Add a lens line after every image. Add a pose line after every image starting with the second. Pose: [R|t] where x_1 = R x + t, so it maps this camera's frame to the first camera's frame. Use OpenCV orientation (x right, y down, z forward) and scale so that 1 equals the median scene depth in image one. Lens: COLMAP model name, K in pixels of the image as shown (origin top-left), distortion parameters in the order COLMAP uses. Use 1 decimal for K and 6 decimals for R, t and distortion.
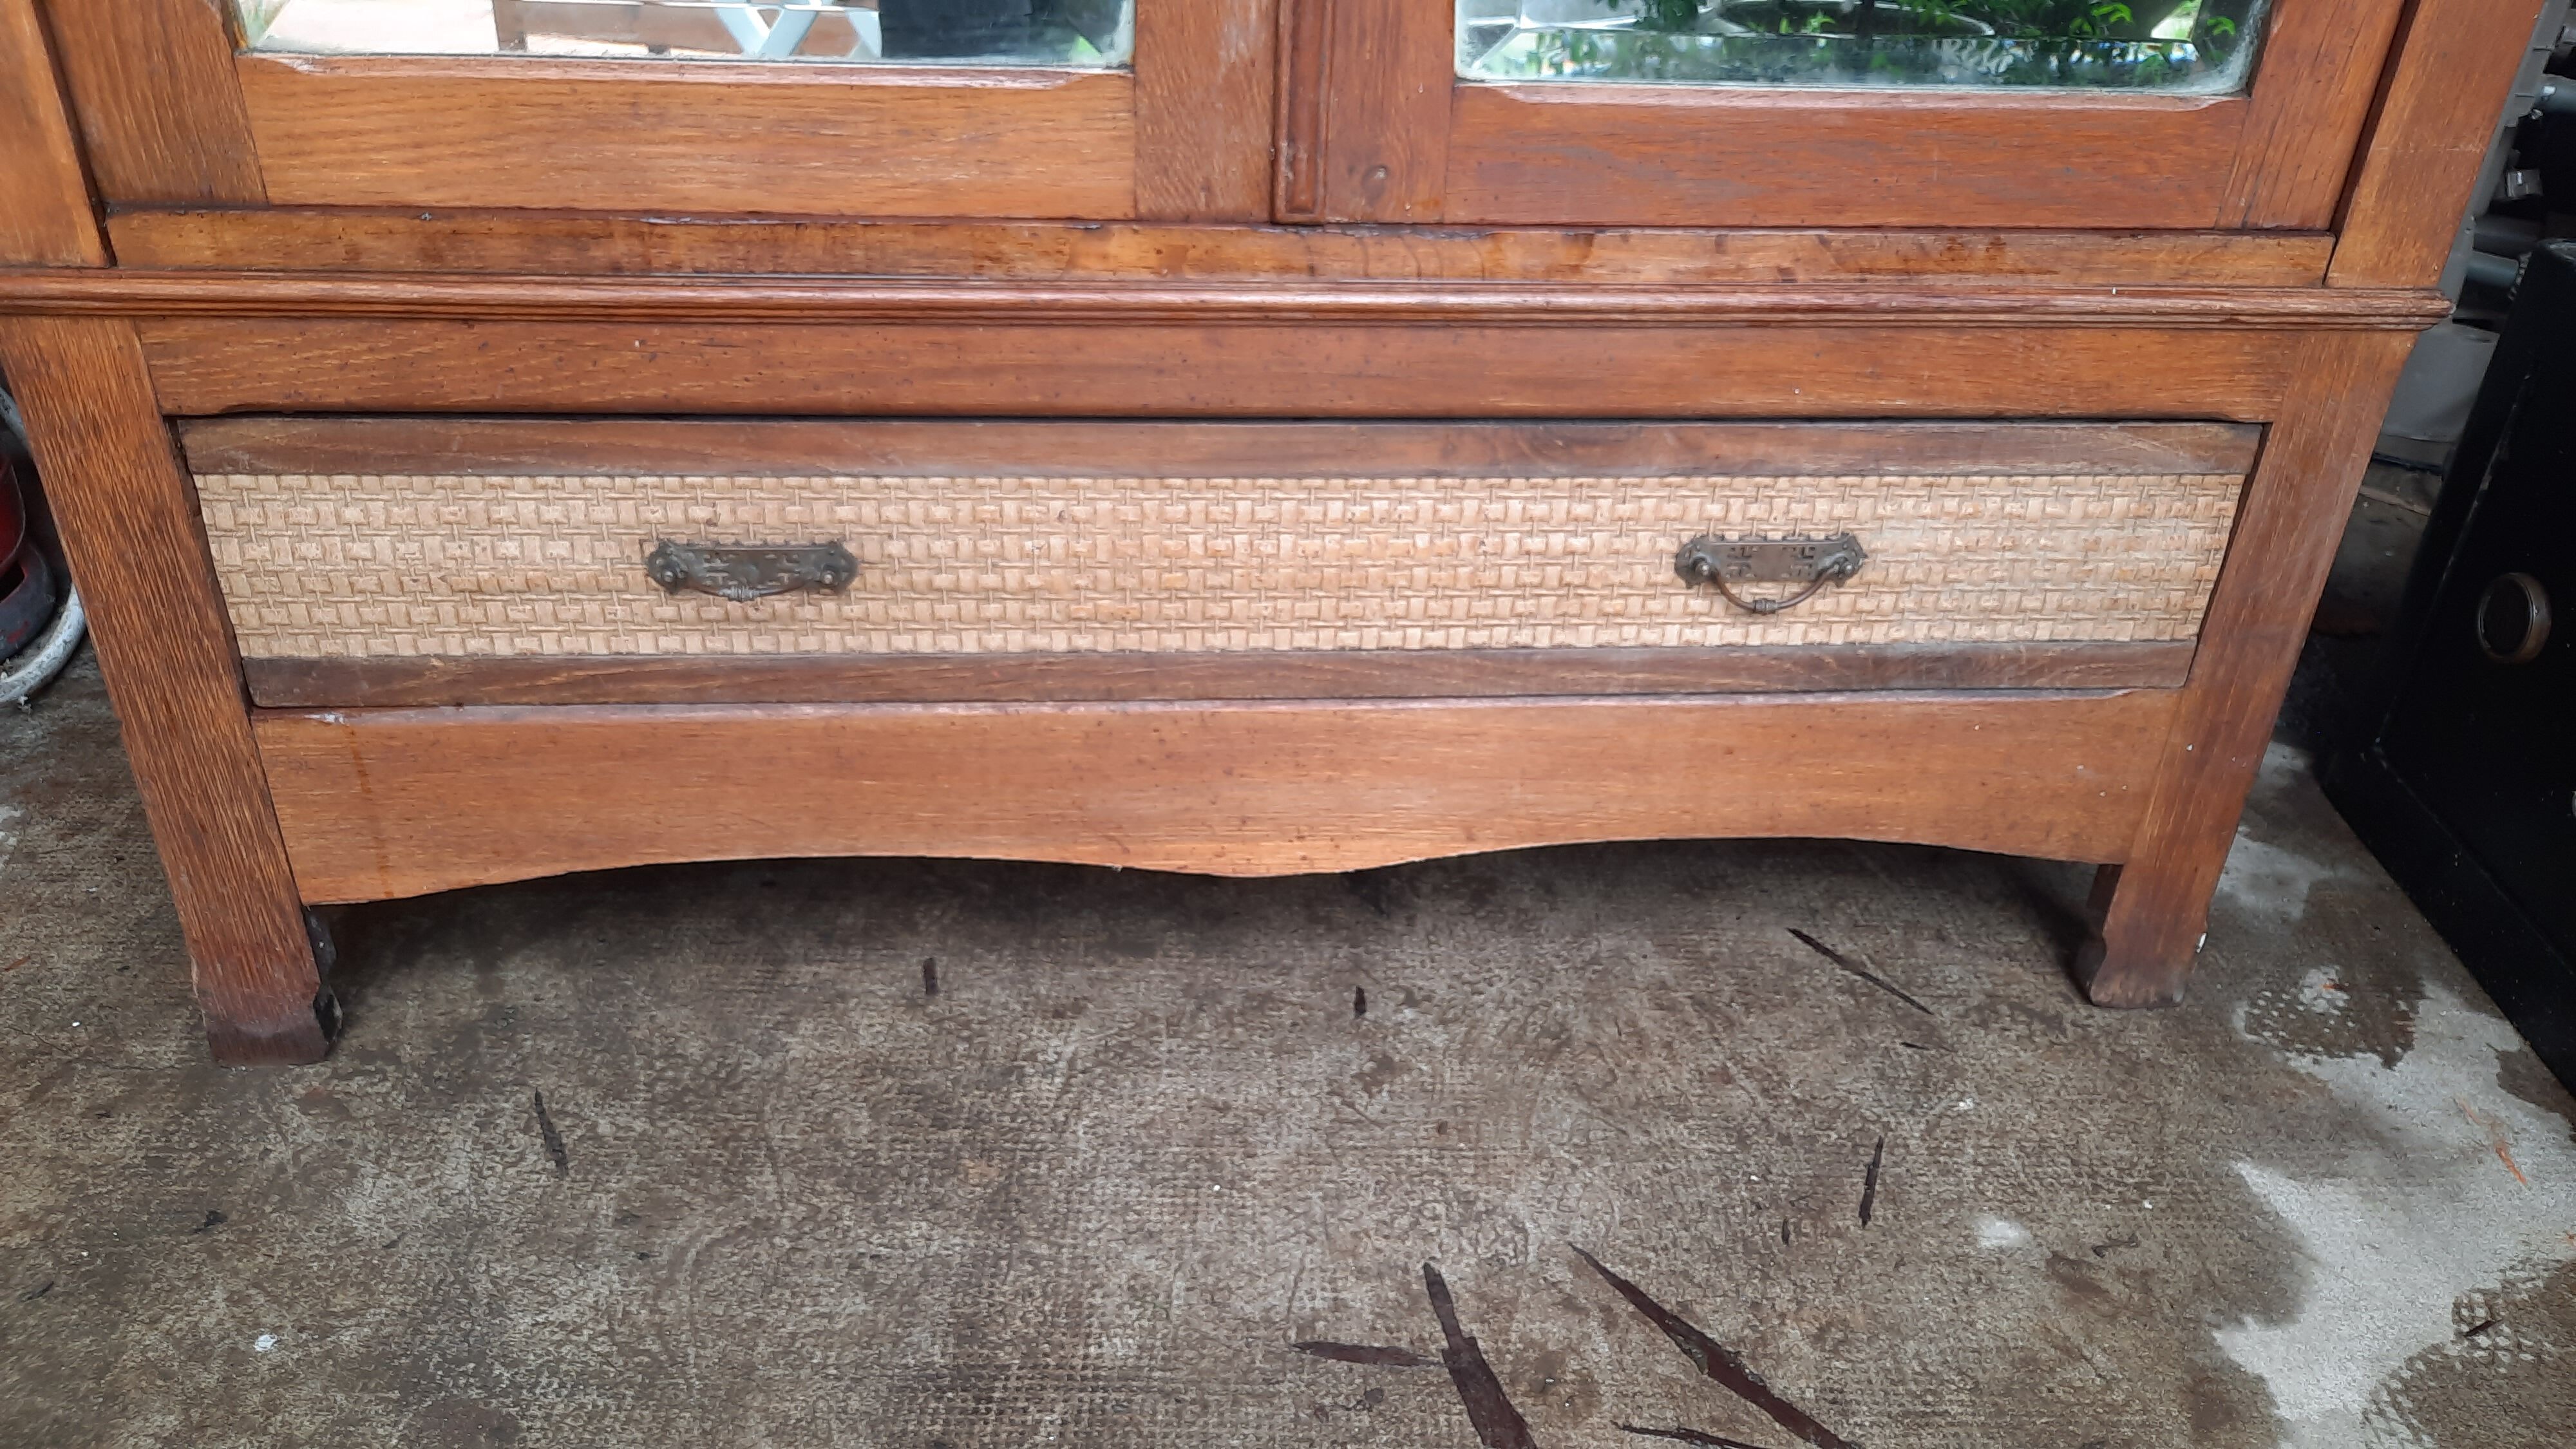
lens RADIAL K [[1877.7, 0, 1299.1], [0, 1877.7, 758.6], [0, 0, 1]] dist [0.055366, -0.069936]
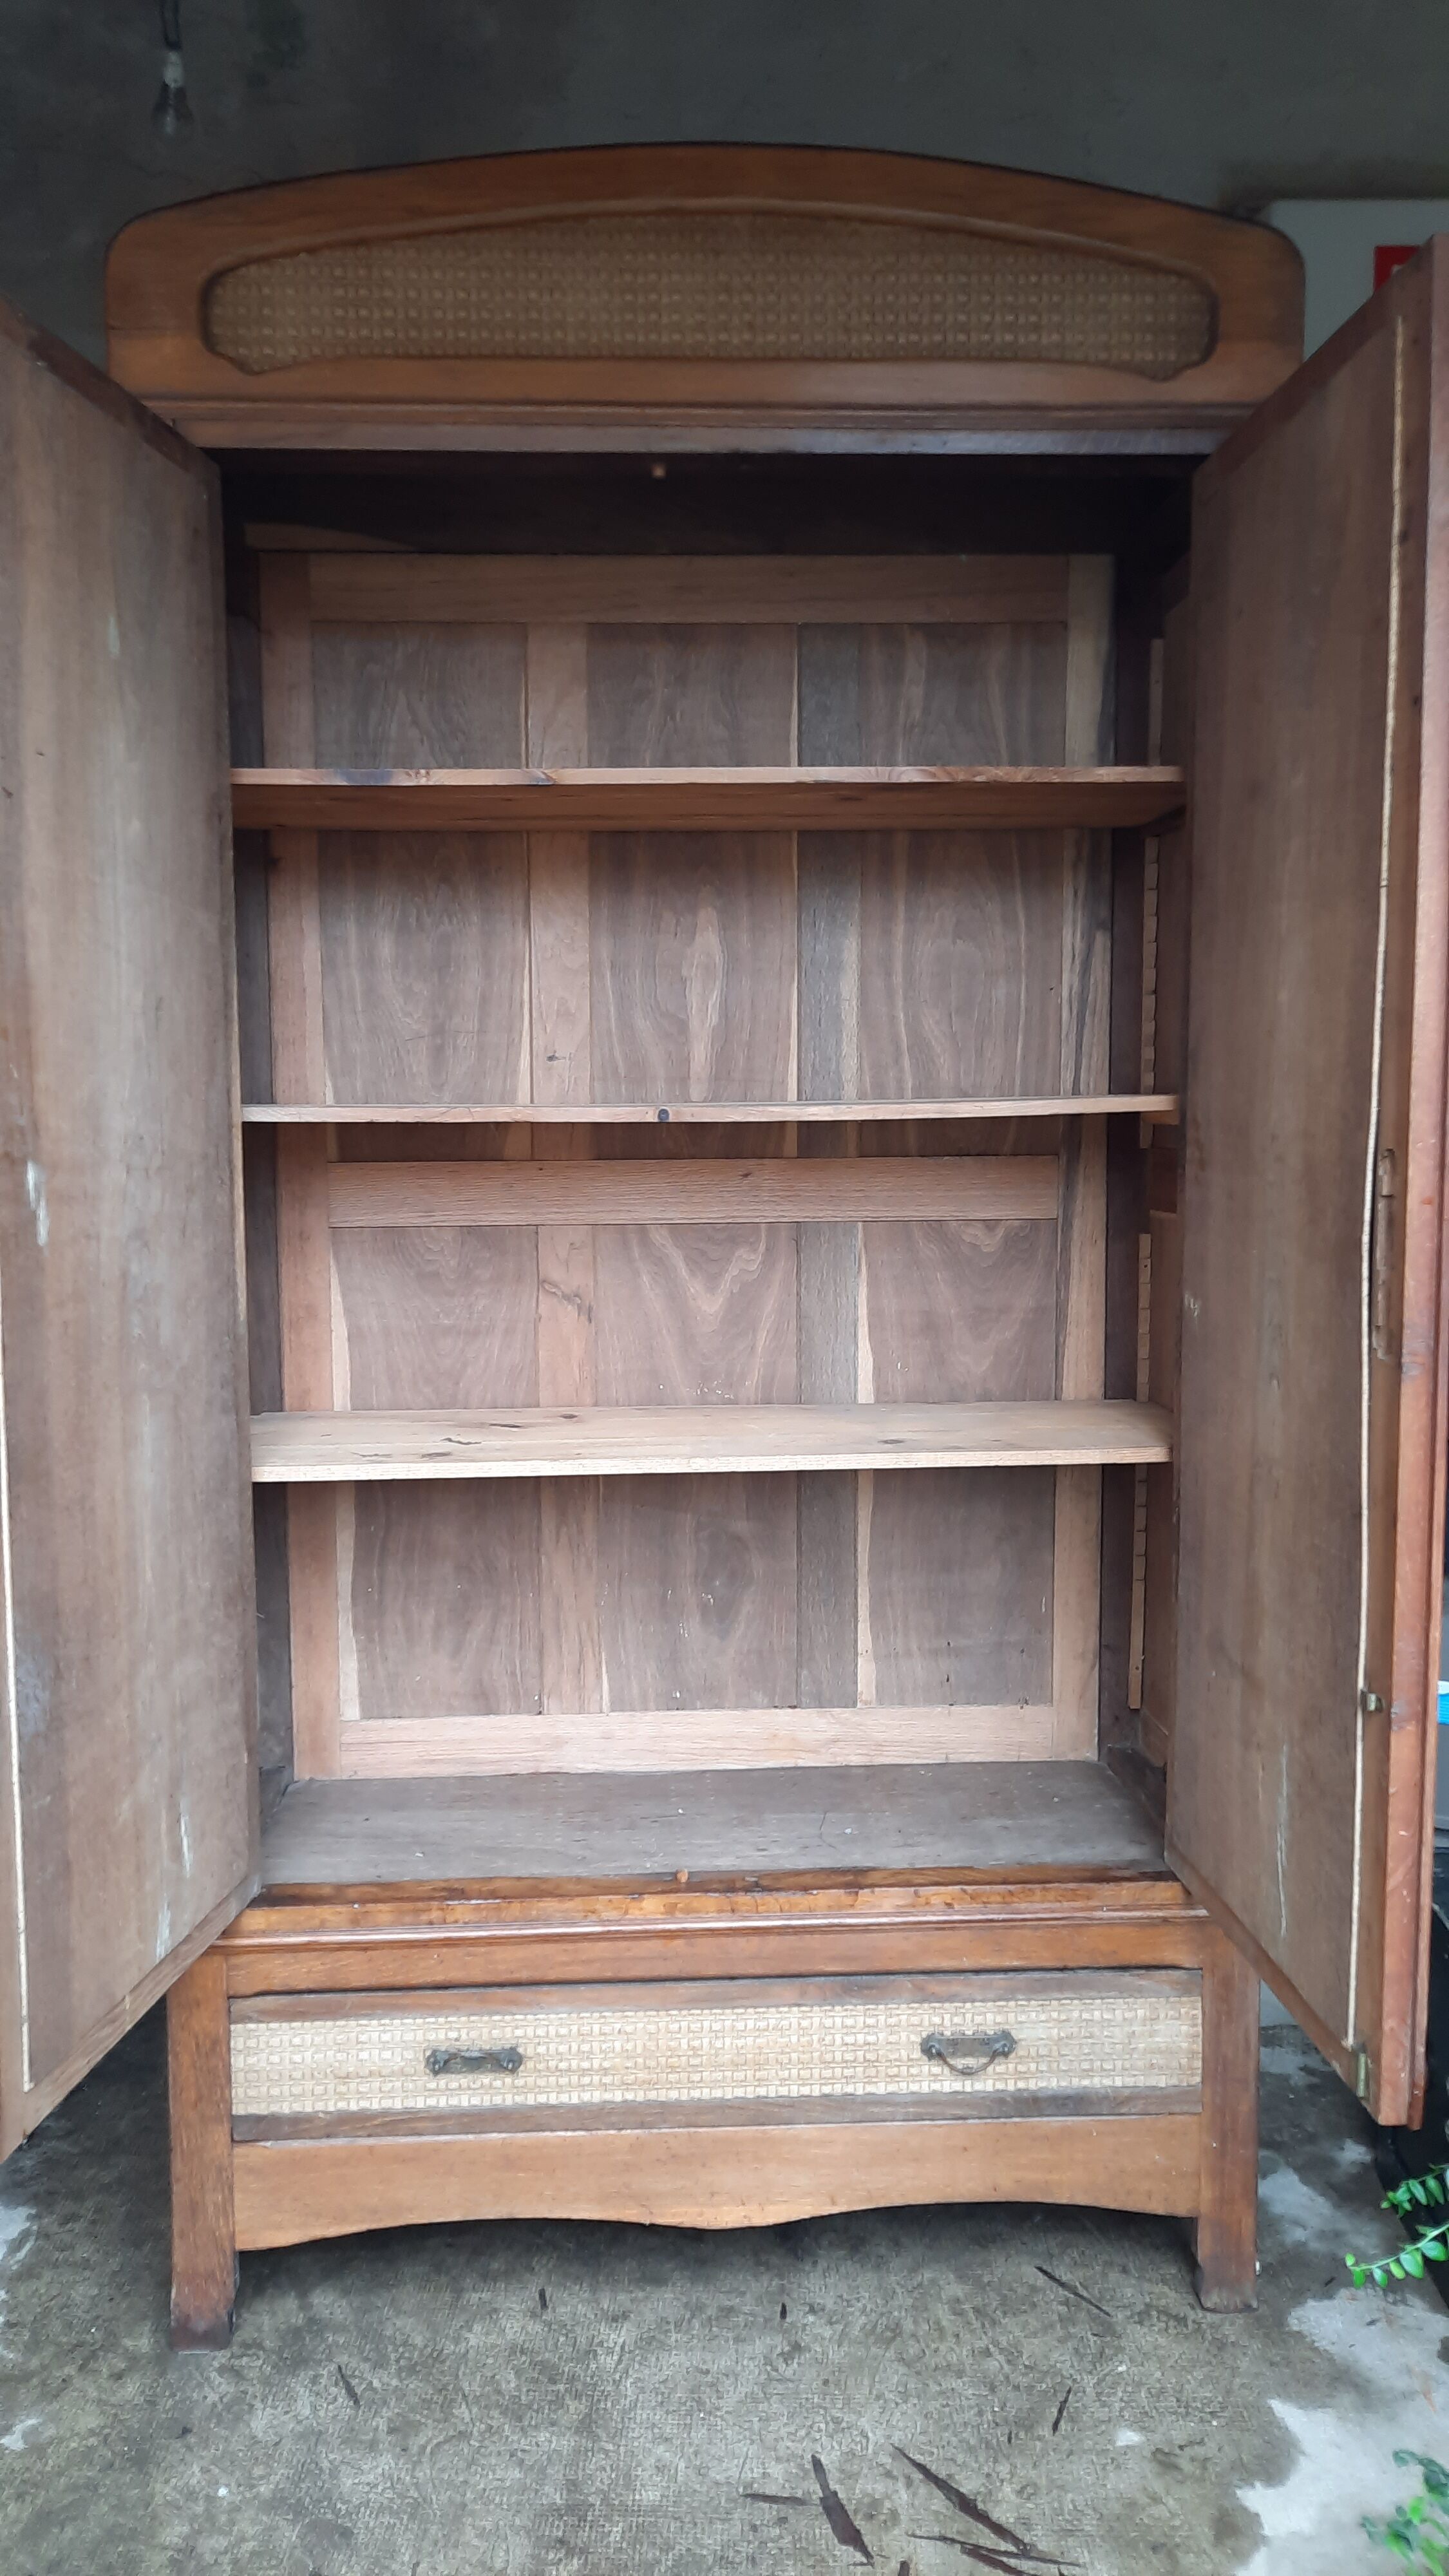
lens RADIAL K [[1850.6, 0, 684.9], [0, 1850.6, 1305.6], [0, 0, 1]] dist [0.074992, -0.081140]
pose [[0.997352, -0.044666, -0.057396, 0.098192], [0.015694, 0.902770, -0.429838, 0.038792], [0.071015, 0.427799, 0.901080, -1.180162]]
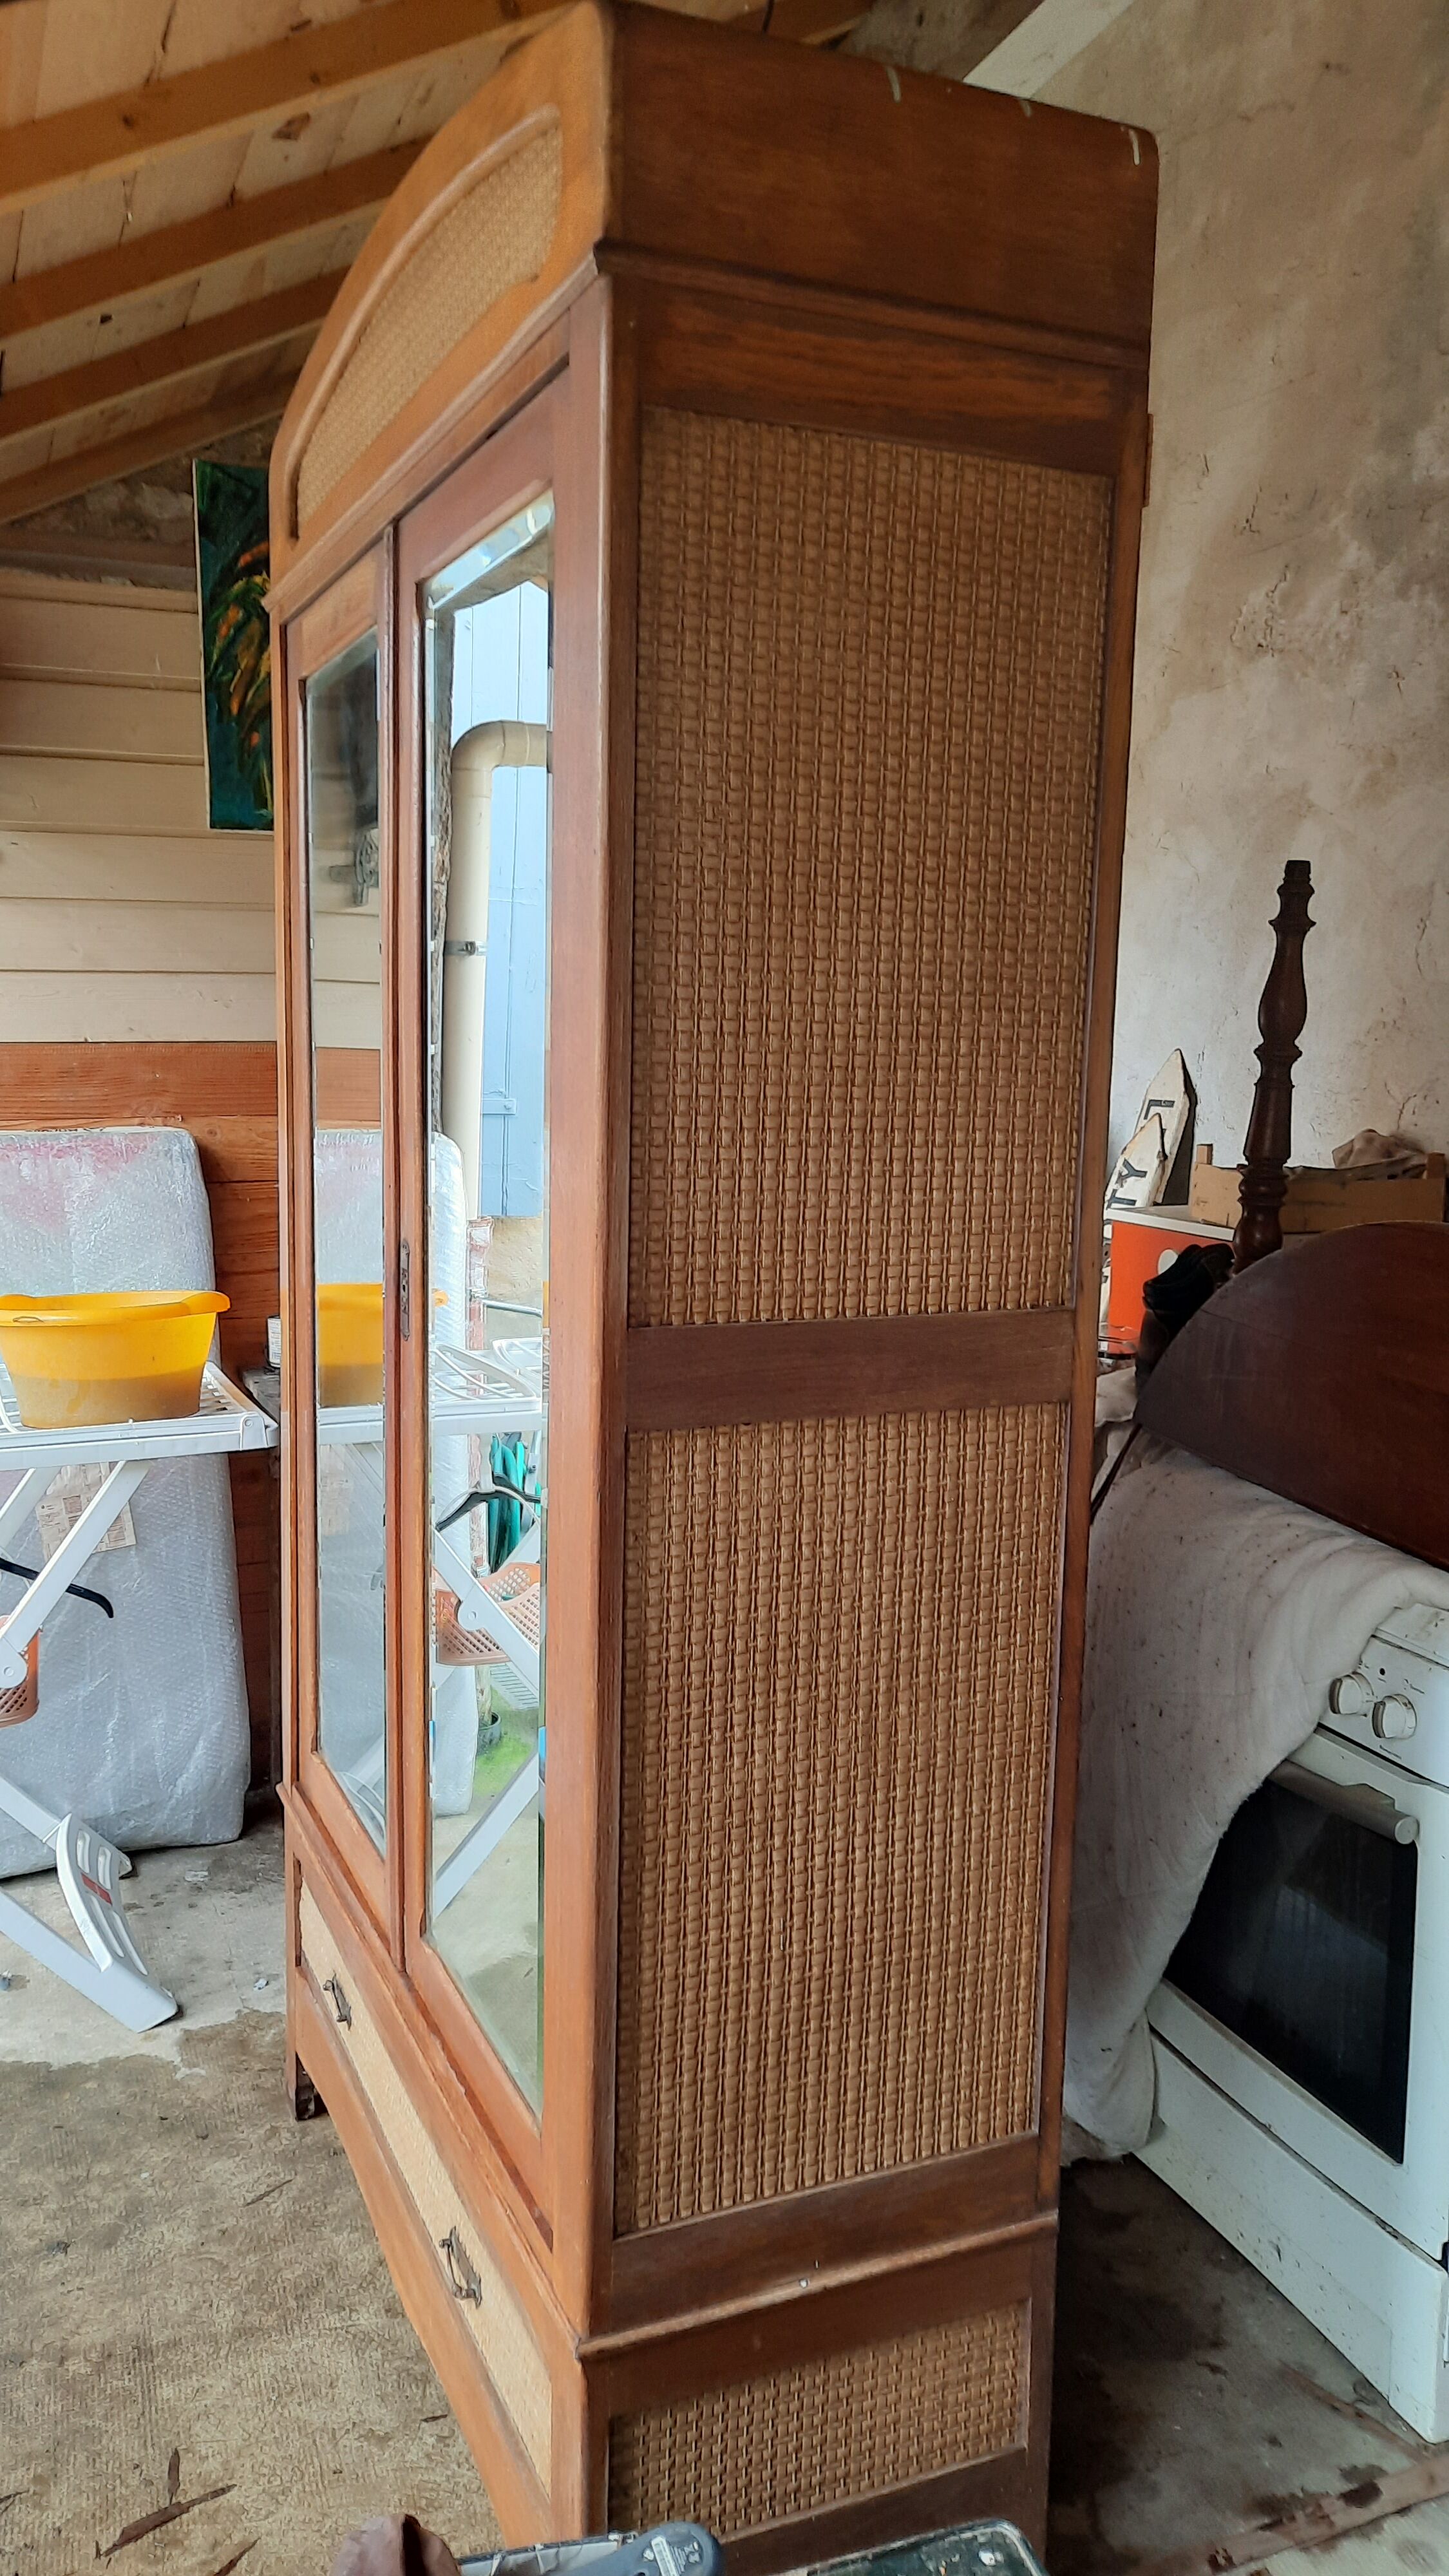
lens RADIAL K [[1877.7, 0, 677.9], [0, 1877.7, 1293.2], [0, 0, 1]] dist [0.055366, -0.069936]
pose [[0.303349, 0.102959, -0.947301, 1.925274], [-0.498641, 0.864312, -0.065738, -0.889855], [0.811995, 0.492305, 0.313528, 0.150719]]
